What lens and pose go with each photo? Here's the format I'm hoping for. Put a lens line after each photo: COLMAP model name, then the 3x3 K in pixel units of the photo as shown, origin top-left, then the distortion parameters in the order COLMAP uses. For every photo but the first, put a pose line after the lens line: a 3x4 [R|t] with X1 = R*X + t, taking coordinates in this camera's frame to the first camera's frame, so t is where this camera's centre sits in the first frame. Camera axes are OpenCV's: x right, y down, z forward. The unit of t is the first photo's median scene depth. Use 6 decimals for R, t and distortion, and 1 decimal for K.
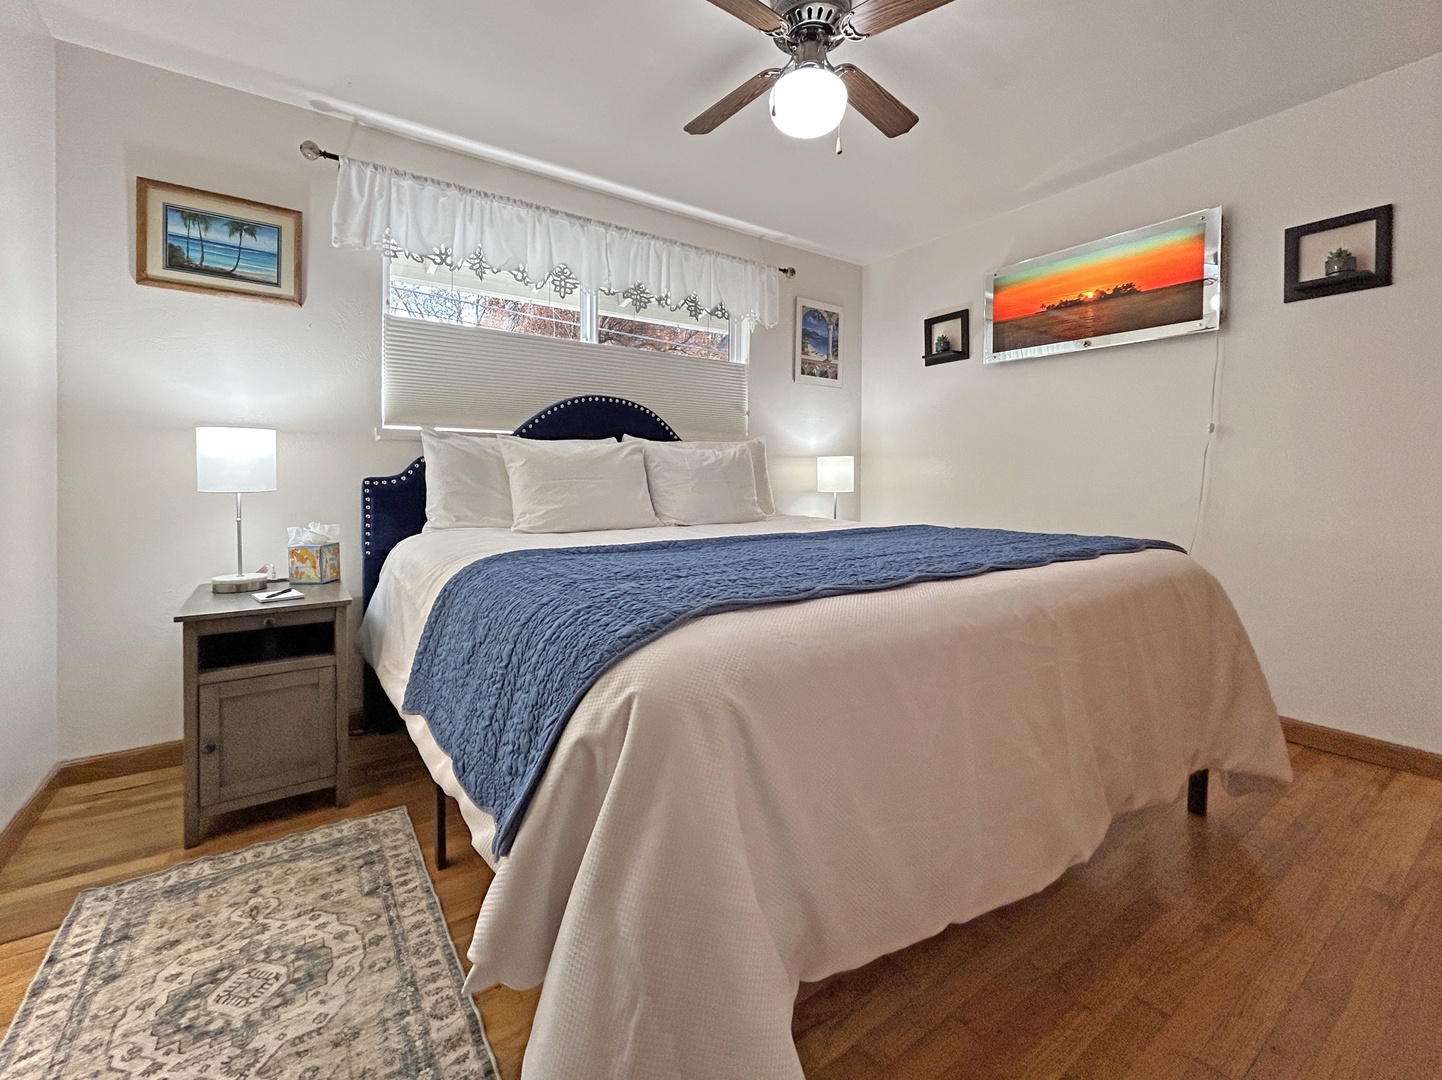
lens RADIAL K [[622.9, 0, 713.9], [0, 622.9, 541.7], [0, 0, 1]] dist [-0.000054, -0.000818]
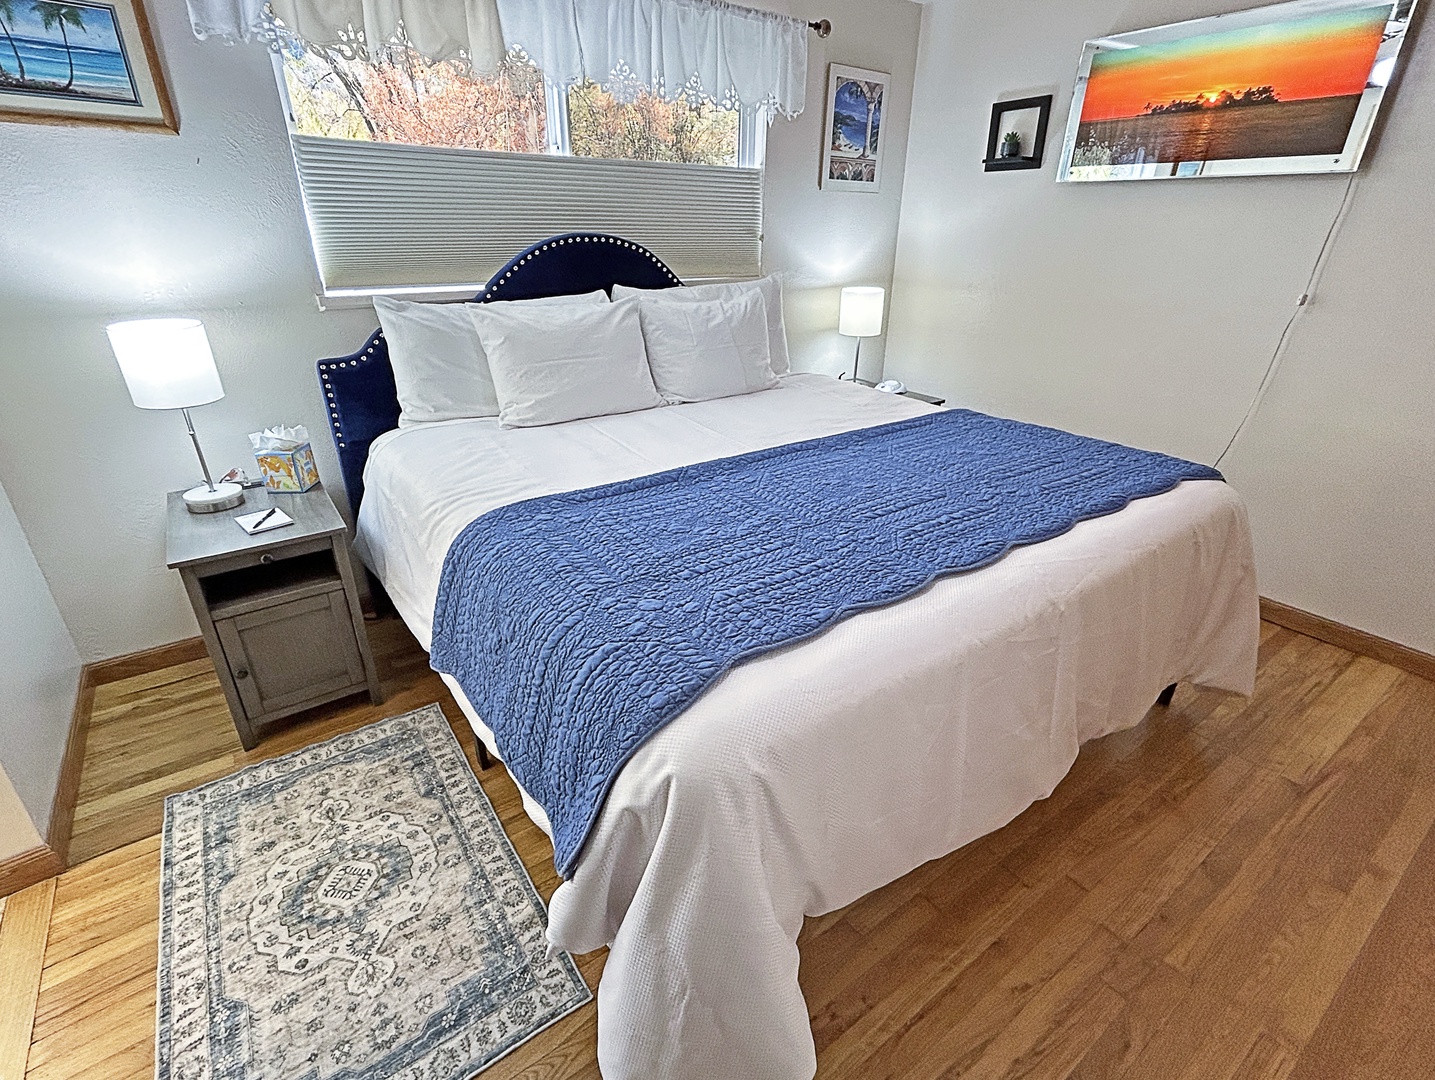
lens RADIAL K [[686.9, 0, 722.7], [0, 686.9, 542.5], [0, 0, 1]] dist [0.001566, 0.006017]
pose [[0.999677, -0.005972, 0.024720, -0.029819], [-0.004621, 0.913201, 0.407484, -0.296798], [-0.025008, -0.407466, 0.912878, 0.016105]]
